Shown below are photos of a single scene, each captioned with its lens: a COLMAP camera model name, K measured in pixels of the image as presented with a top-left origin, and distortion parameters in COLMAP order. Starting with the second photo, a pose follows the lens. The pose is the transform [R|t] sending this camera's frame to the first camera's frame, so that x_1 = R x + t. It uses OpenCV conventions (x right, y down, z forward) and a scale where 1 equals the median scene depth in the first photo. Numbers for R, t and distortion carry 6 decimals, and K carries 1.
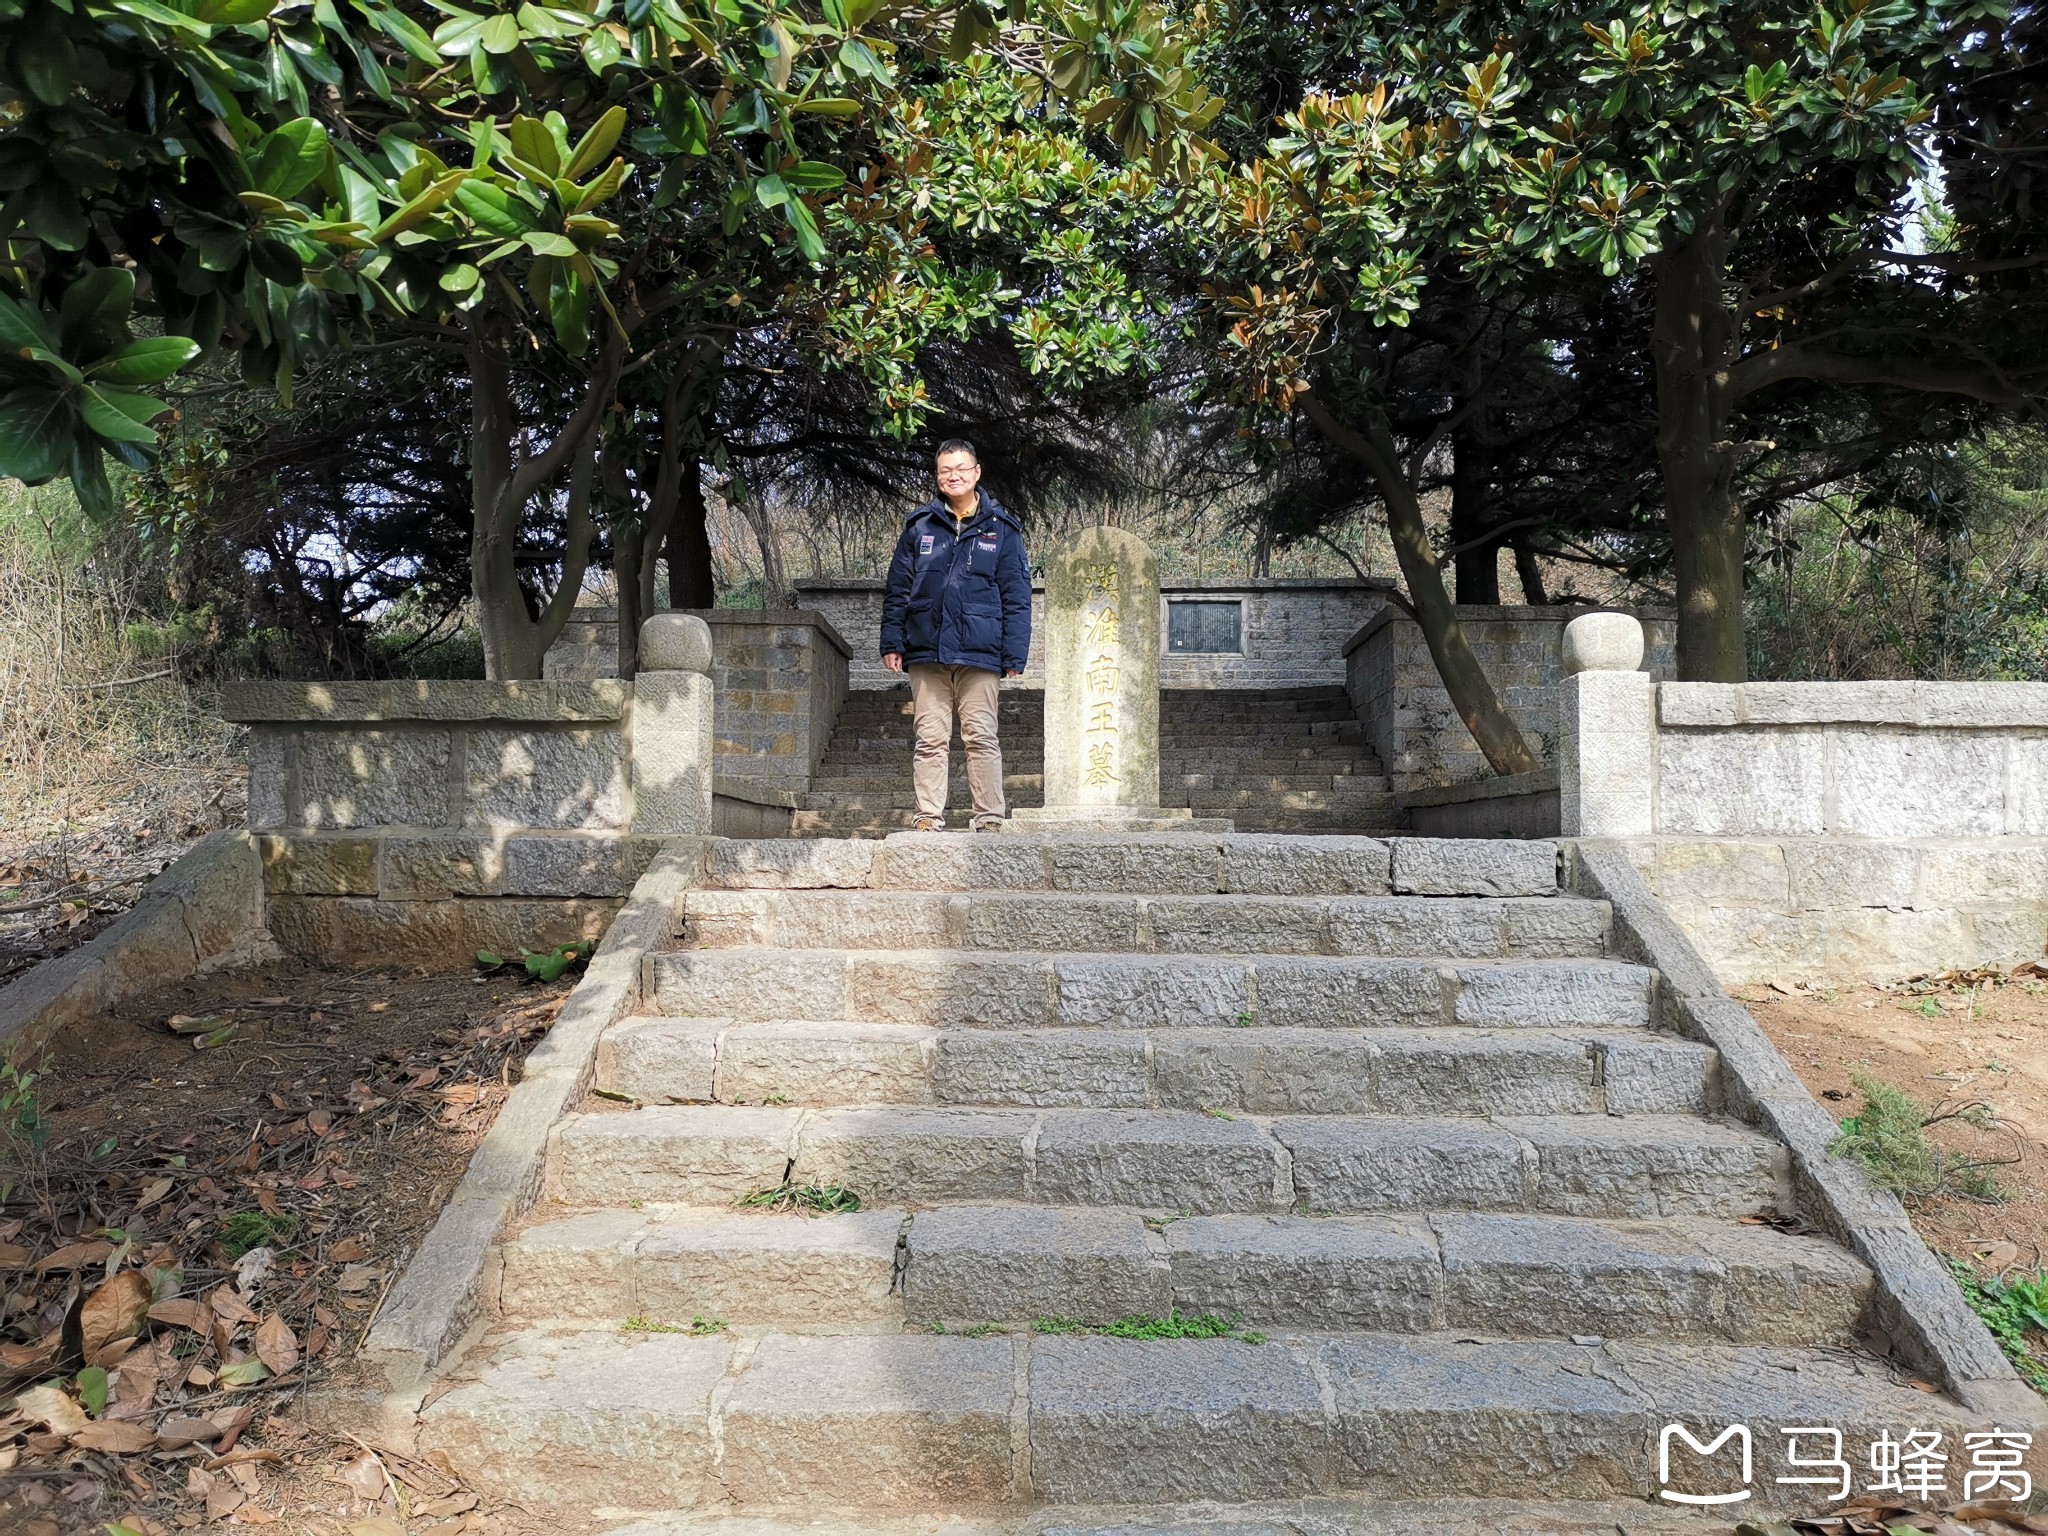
lens RADIAL K [[1599.1, 0, 1021.6], [0, 1599.1, 752.2], [0, 0, 1]] dist [0.060921, -0.058888]
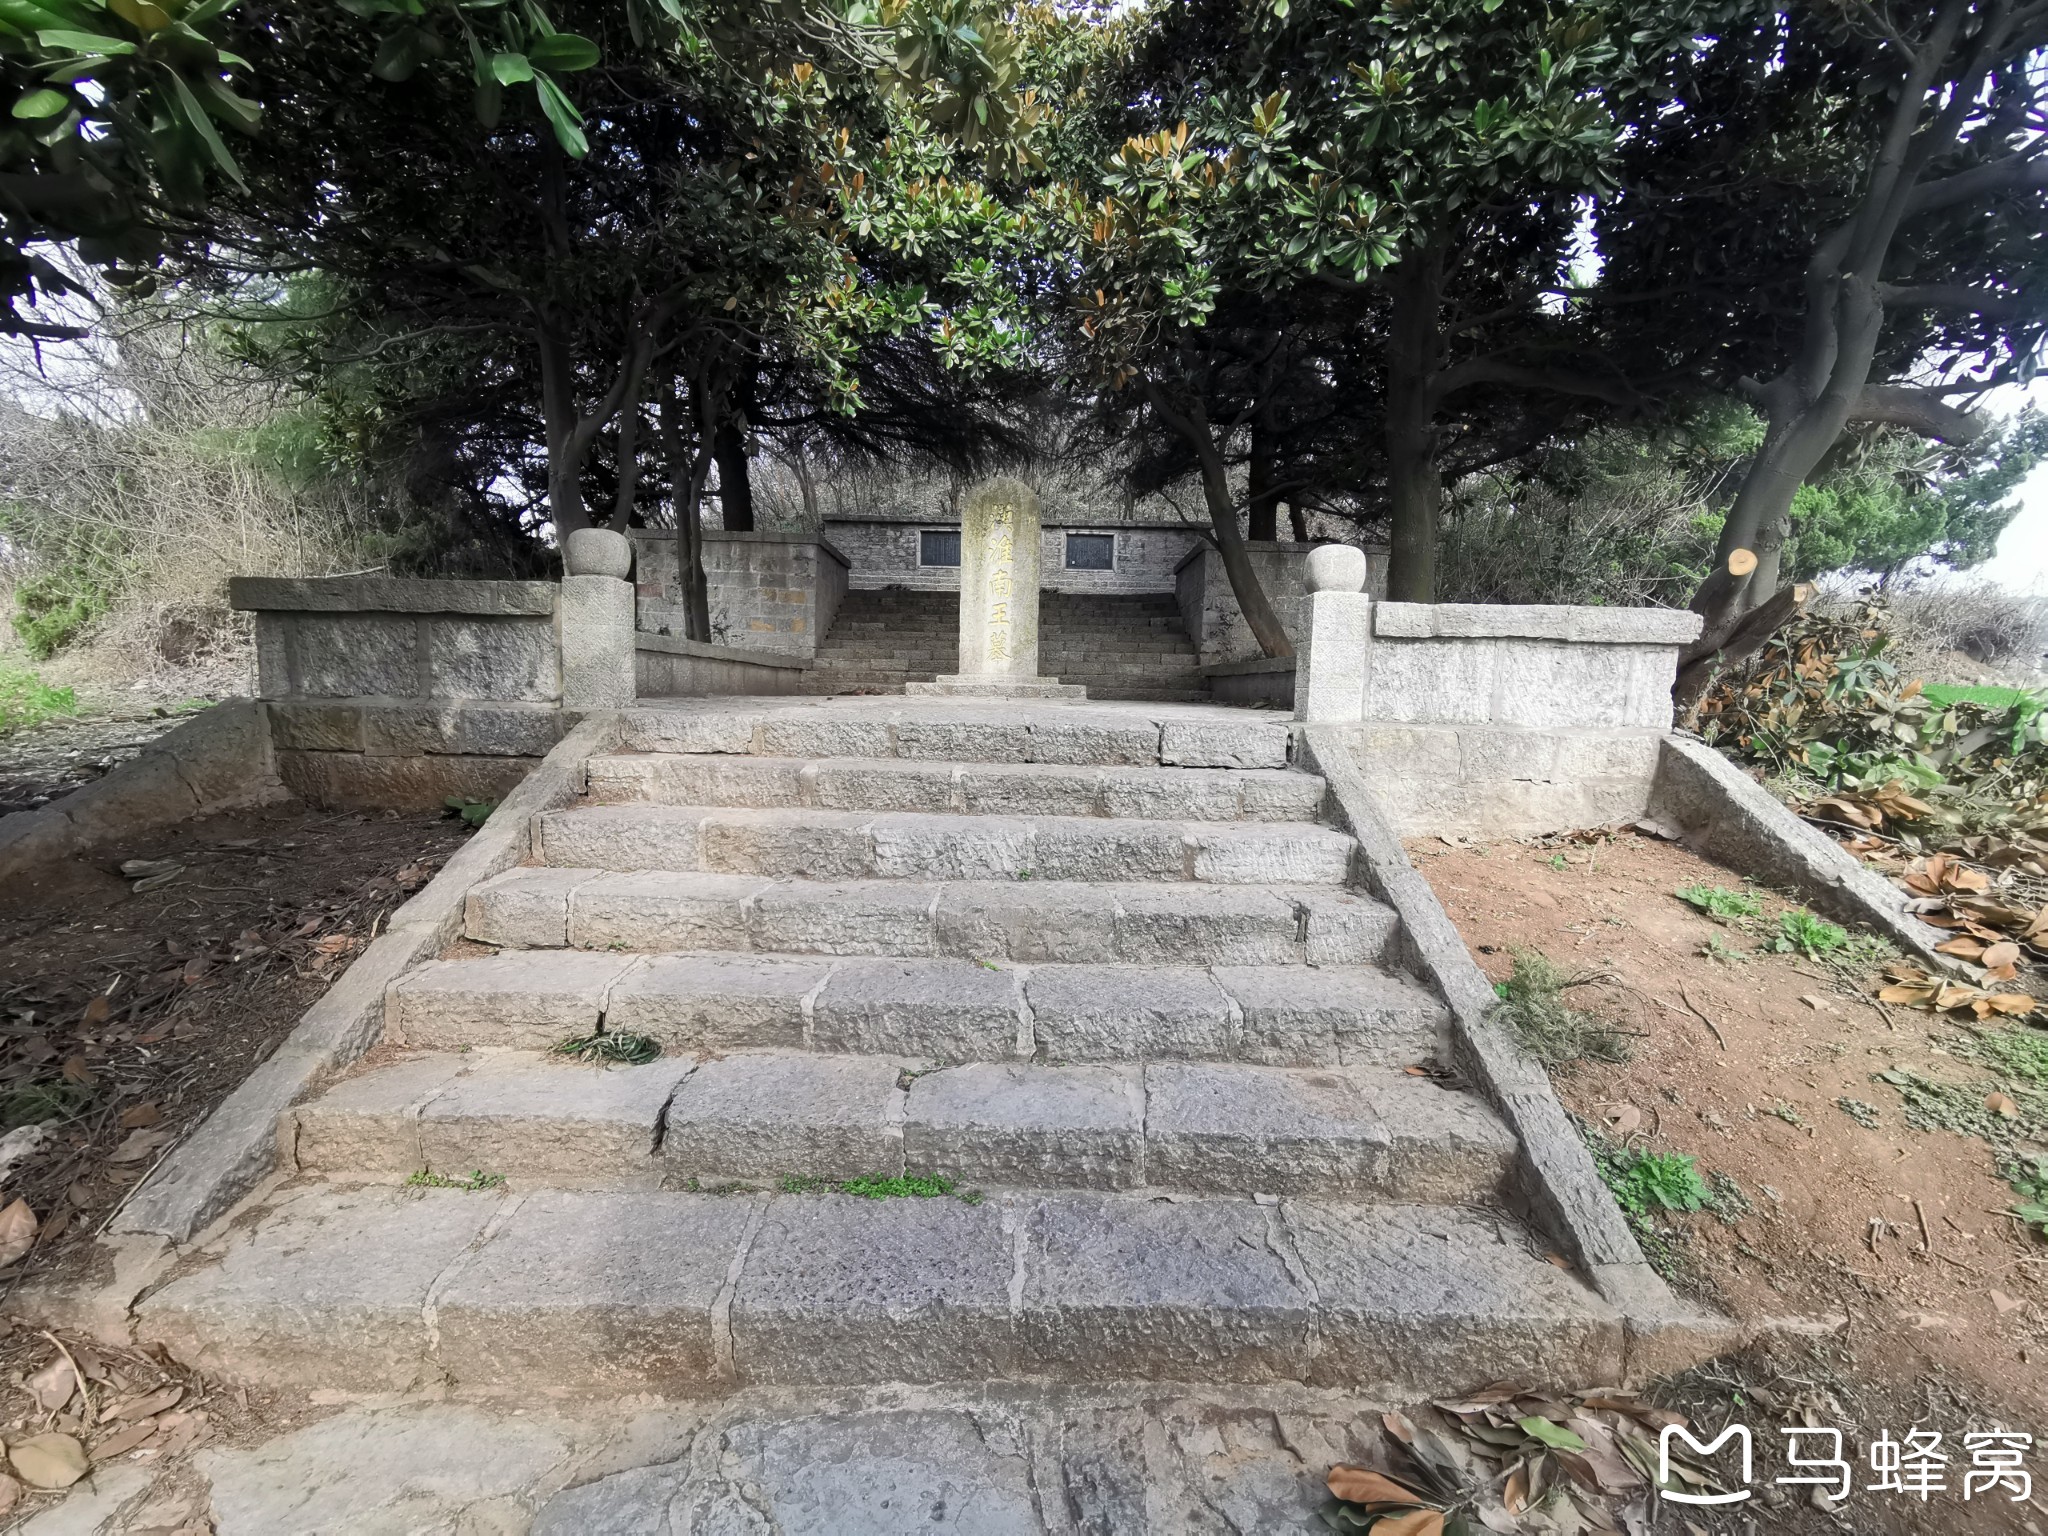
lens RADIAL K [[967.3, 0, 1020.5], [0, 967.3, 770.6], [0, 0, 1]] dist [0.000353, 0.002422]
pose [[0.999336, 0.015309, 0.033069, 0.094211], [-0.019958, 0.989205, 0.145170, -0.017486], [-0.030490, -0.145734, 0.988854, 0.237501]]
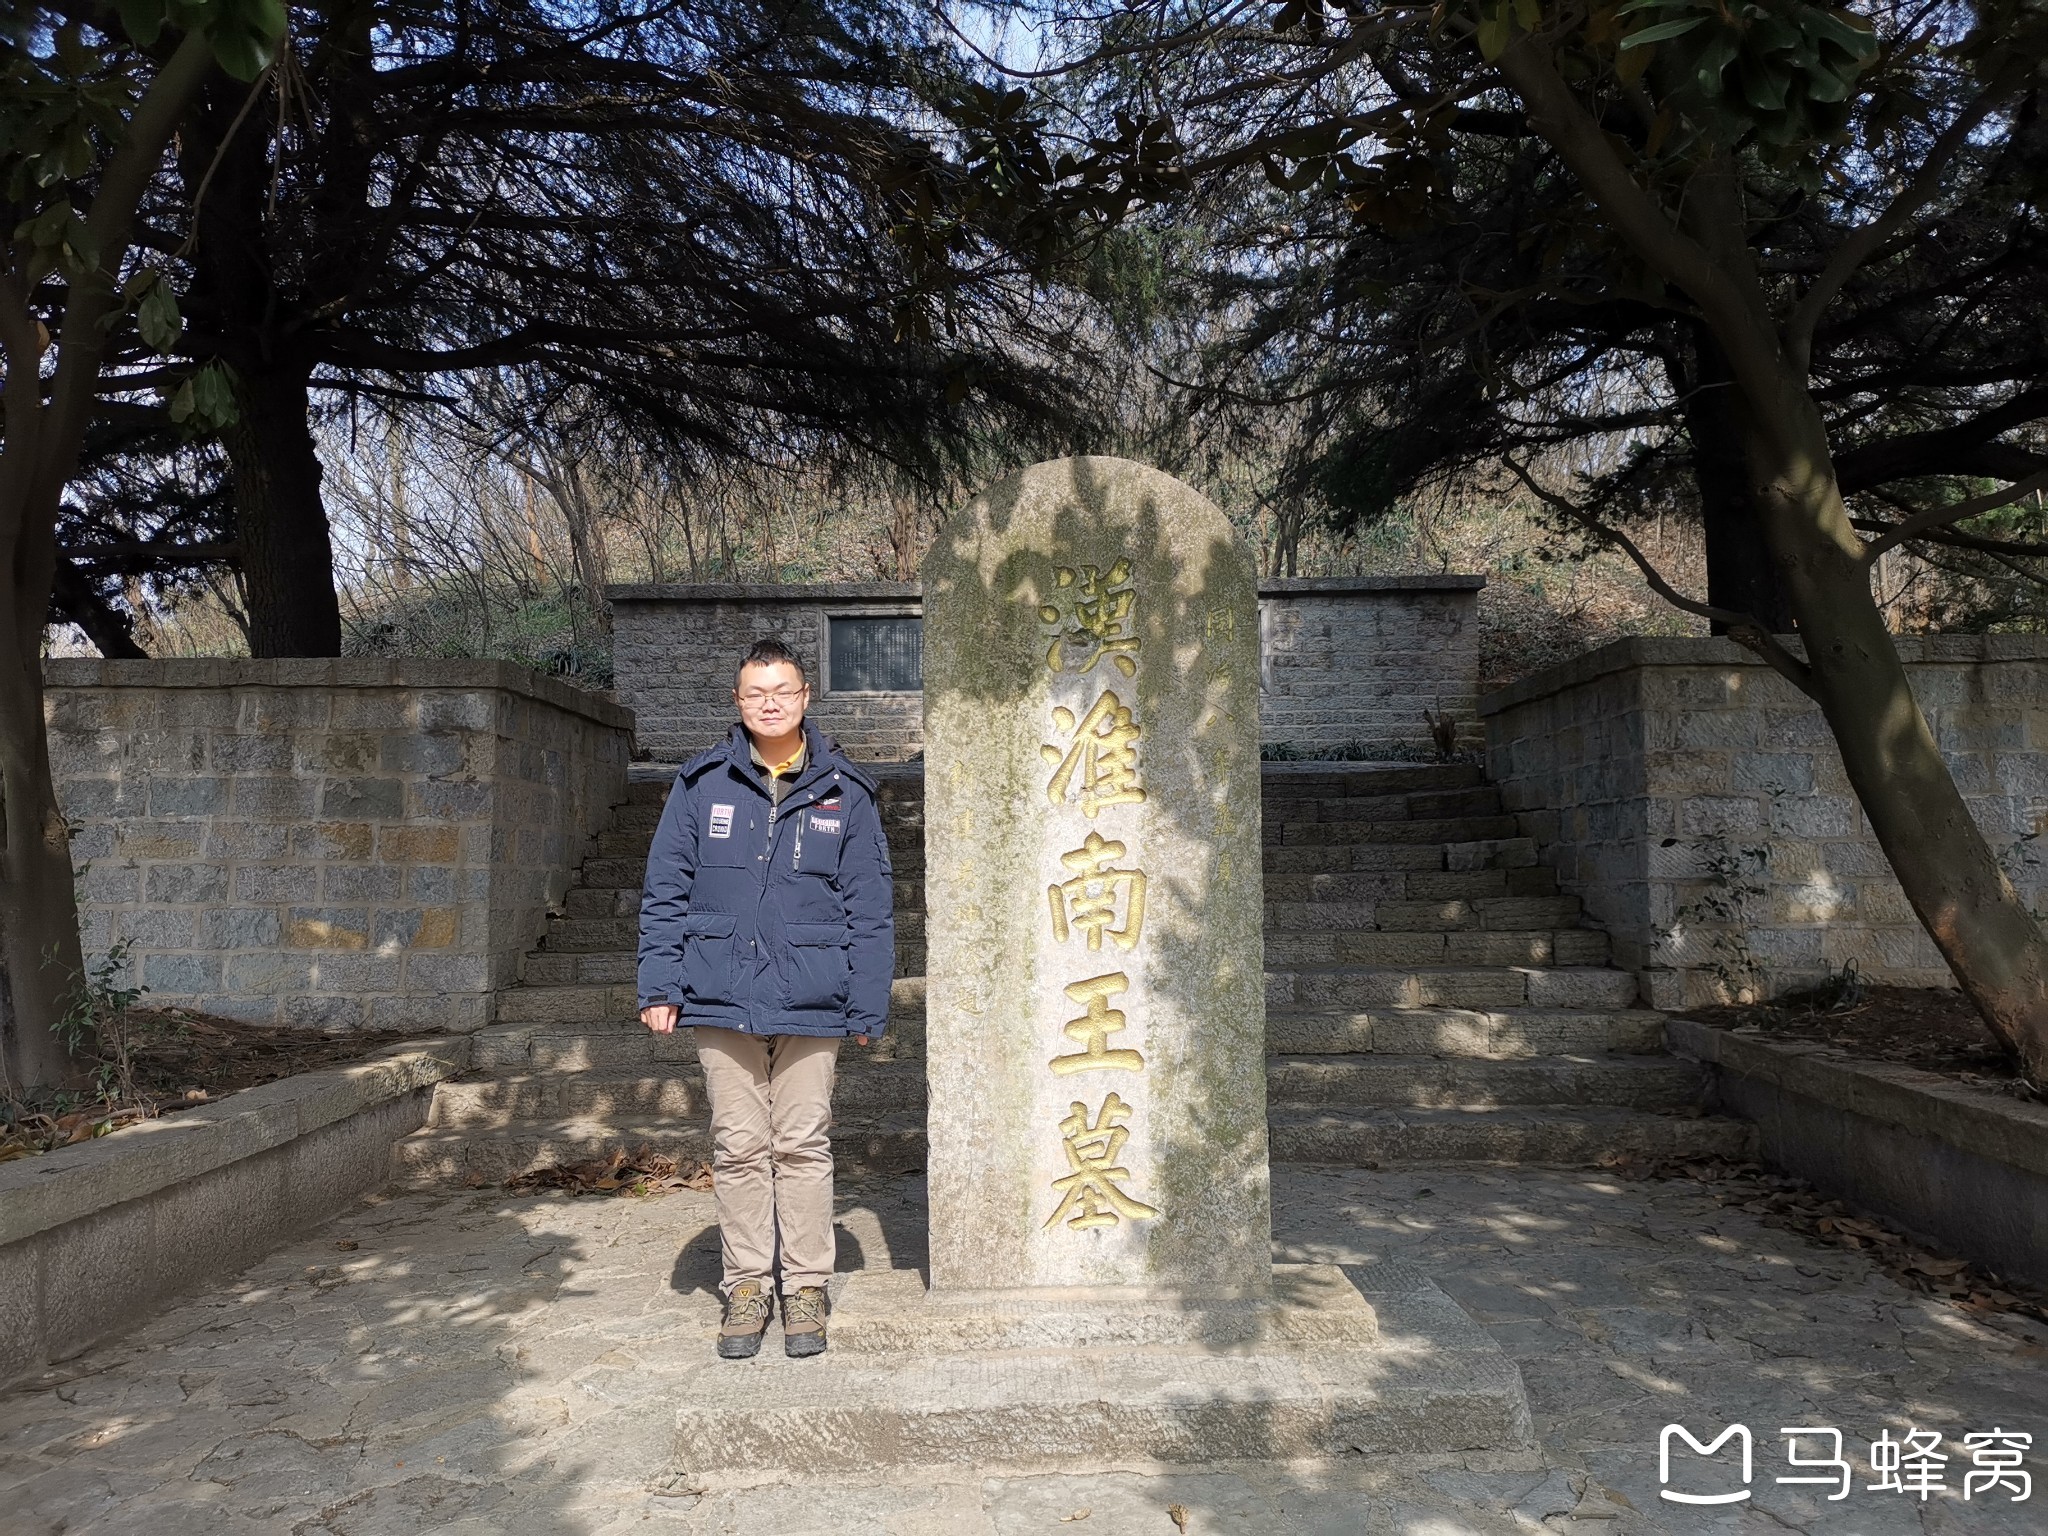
lens RADIAL K [[1599.1, 0, 1030.0], [0, 1599.1, 757.9], [0, 0, 1]] dist [0.060921, -0.058888]
pose [[0.999230, -0.013656, 0.036787, 0.054605], [0.013381, 0.999881, 0.007708, -0.176589], [-0.036888, -0.007210, 0.999293, 1.467767]]
